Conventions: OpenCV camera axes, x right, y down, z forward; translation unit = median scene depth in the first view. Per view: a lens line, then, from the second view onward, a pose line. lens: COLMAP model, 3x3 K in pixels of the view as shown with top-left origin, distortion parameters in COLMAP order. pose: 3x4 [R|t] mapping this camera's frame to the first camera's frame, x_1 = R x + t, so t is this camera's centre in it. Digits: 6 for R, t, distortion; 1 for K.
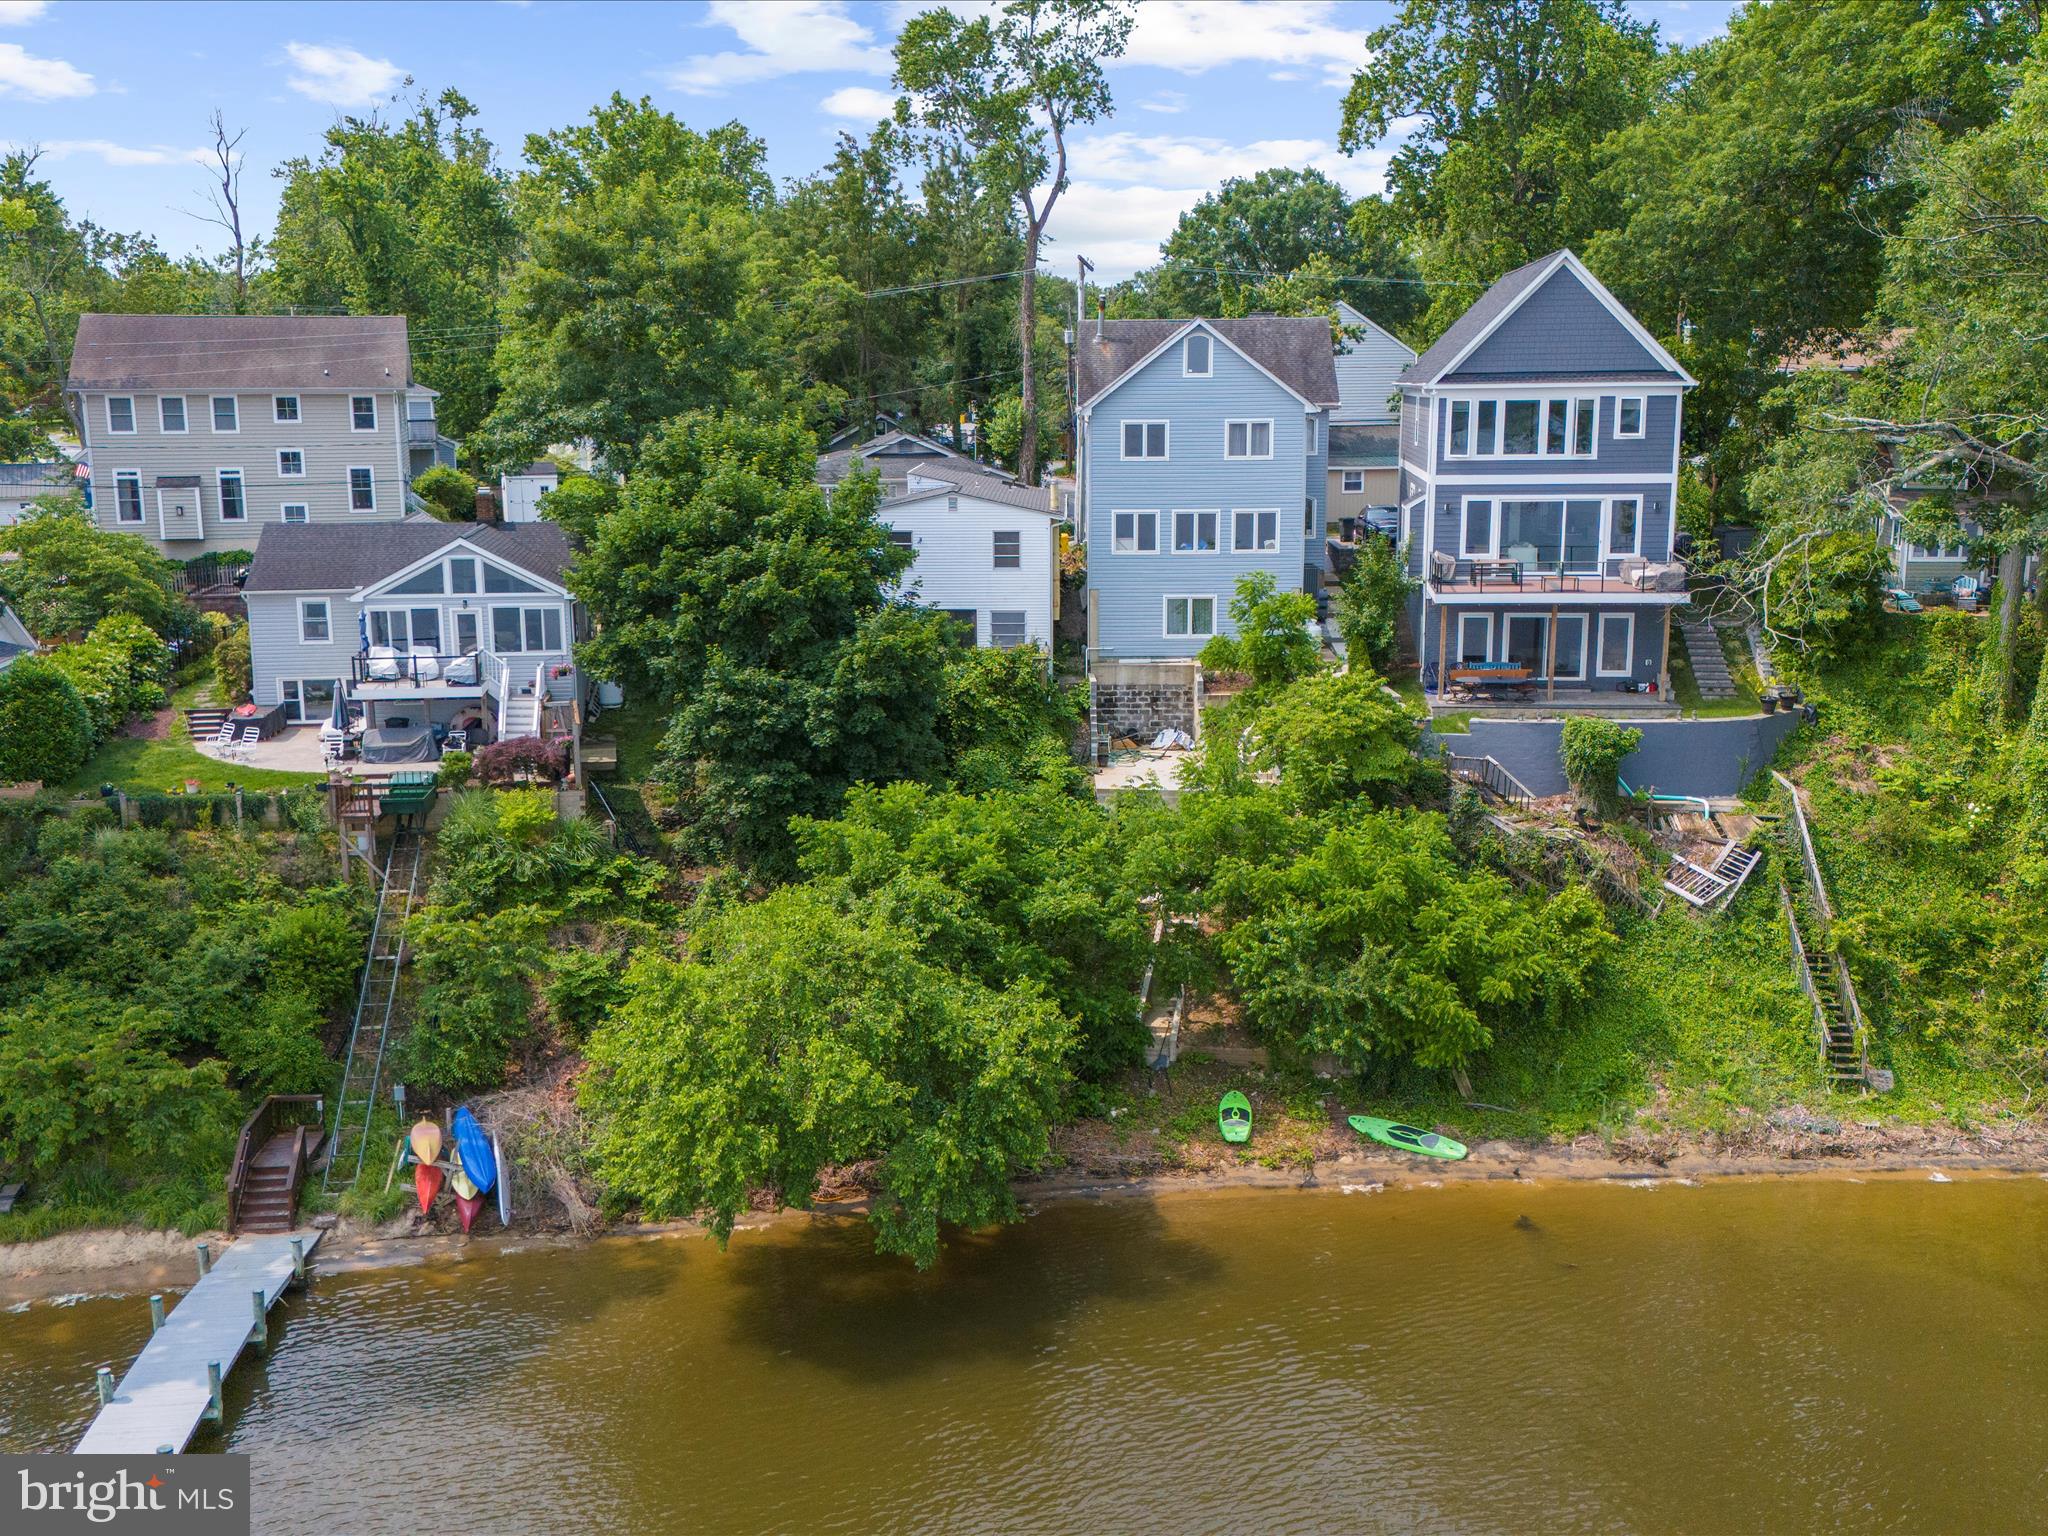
lens RADIAL K [[1968.0, 0, 1024.0], [0, 1968.0, 768.0], [0, 0, 1]] dist [0.158822, -0.426554]
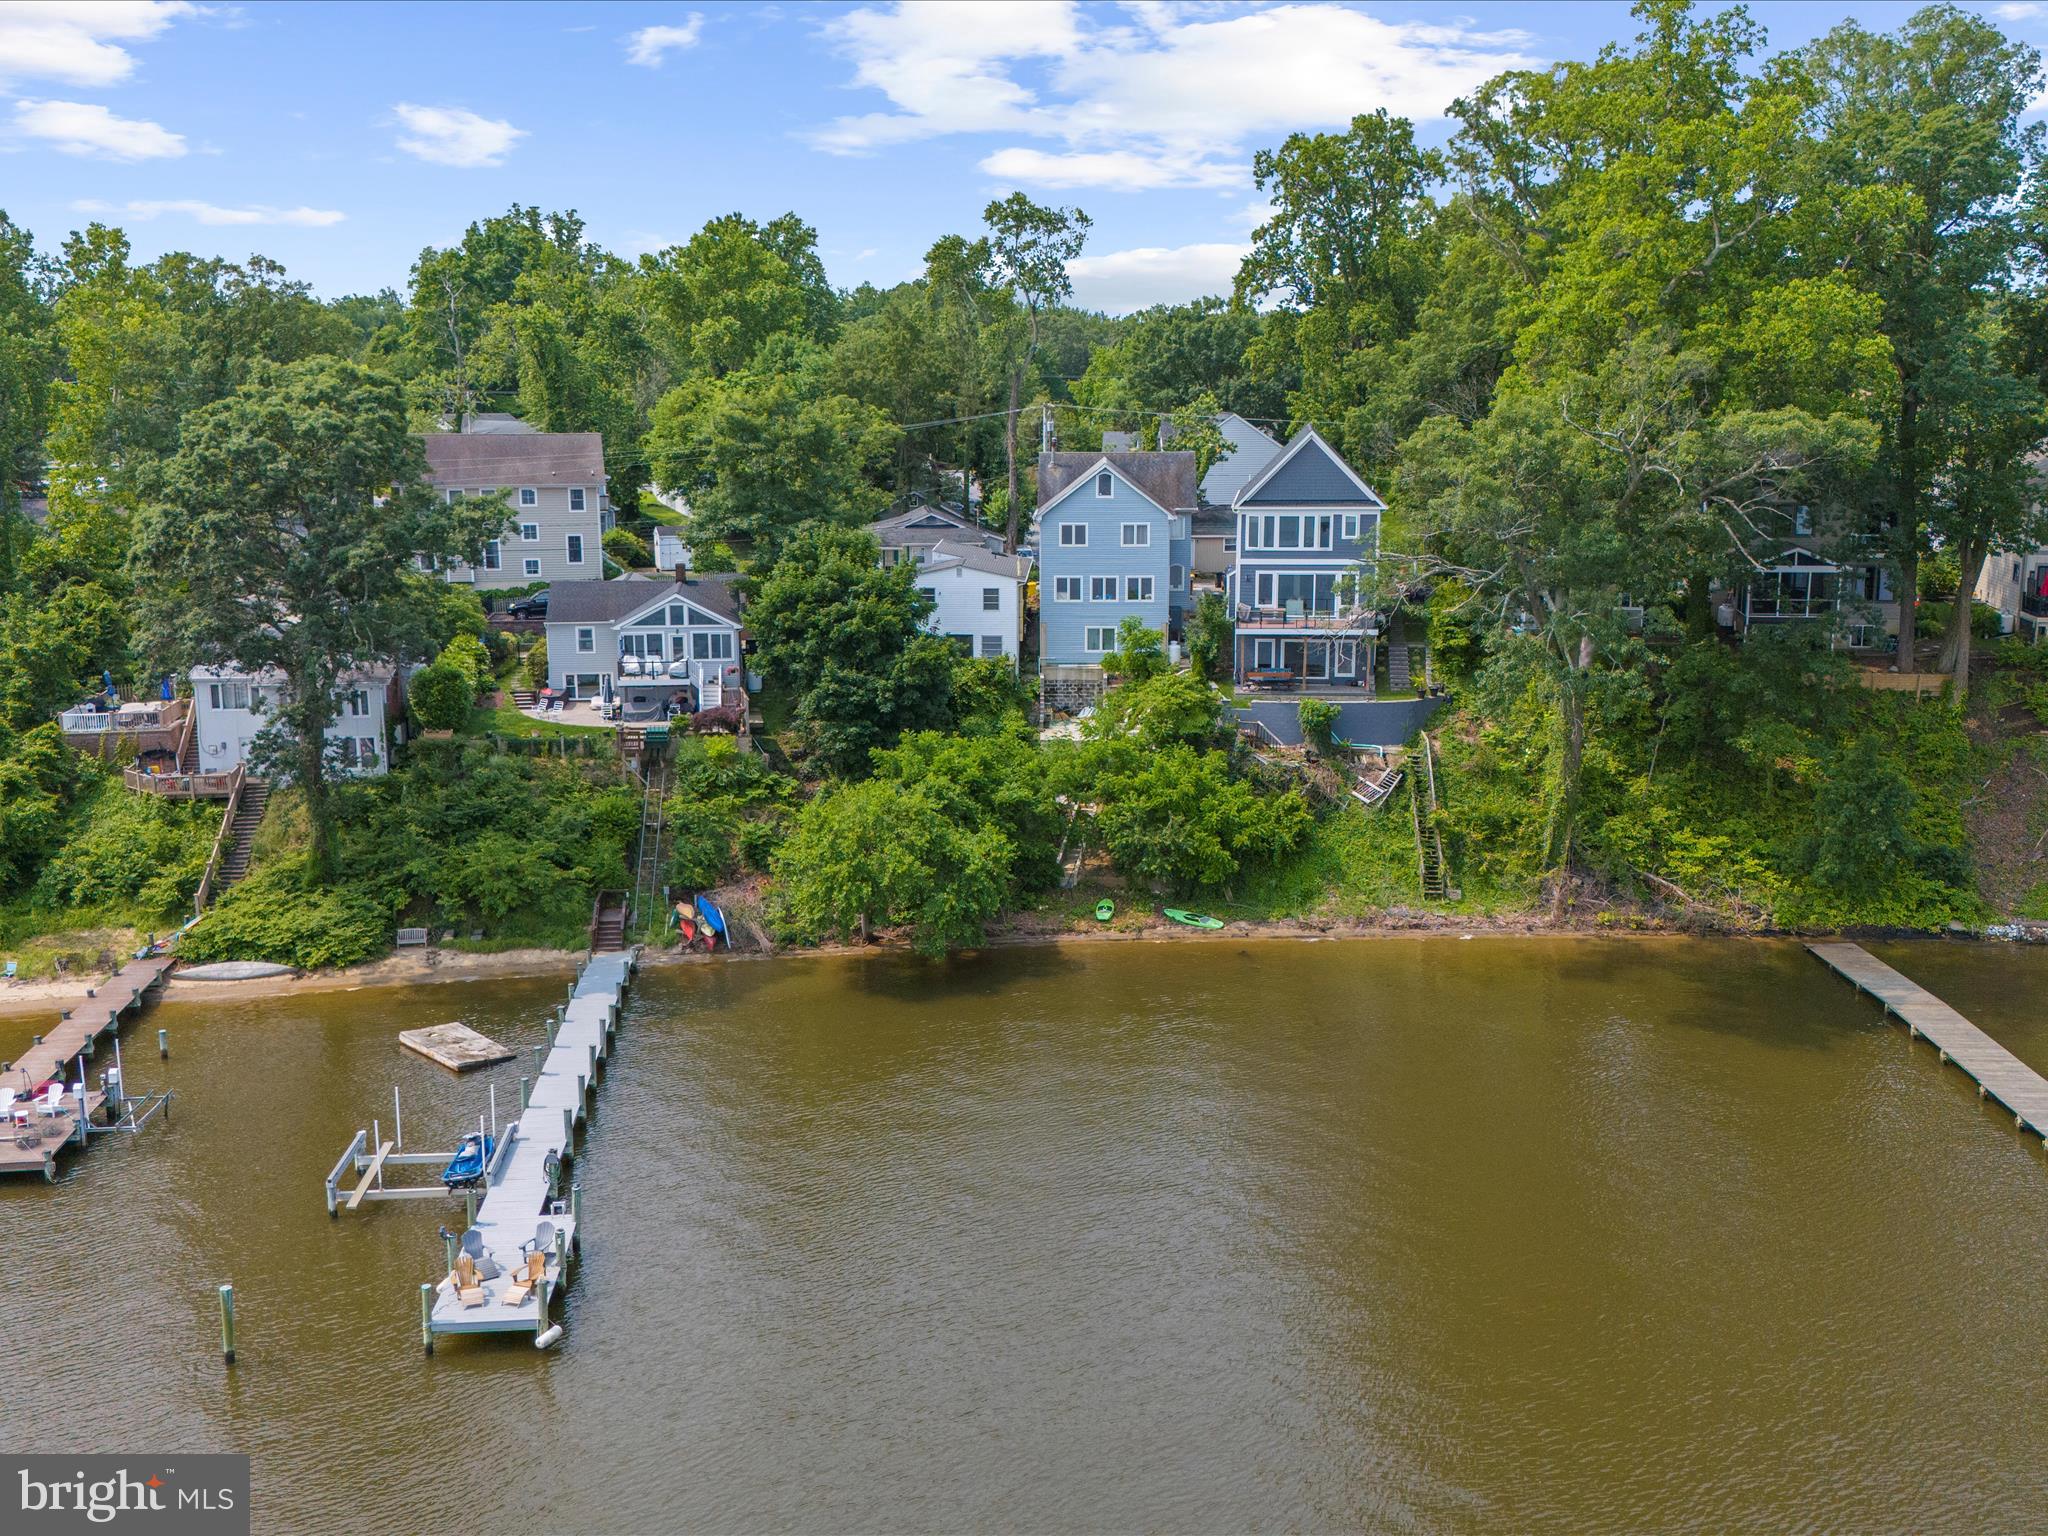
lens RADIAL K [[1968.0, 0, 1024.0], [0, 1968.0, 768.0], [0, 0, 1]] dist [0.158822, -0.426554]
pose [[0.999922, 0.006041, -0.010895, 0.044989], [-0.006016, 0.999979, 0.002290, 0.034235], [0.010909, -0.002224, 0.999938, -0.796285]]
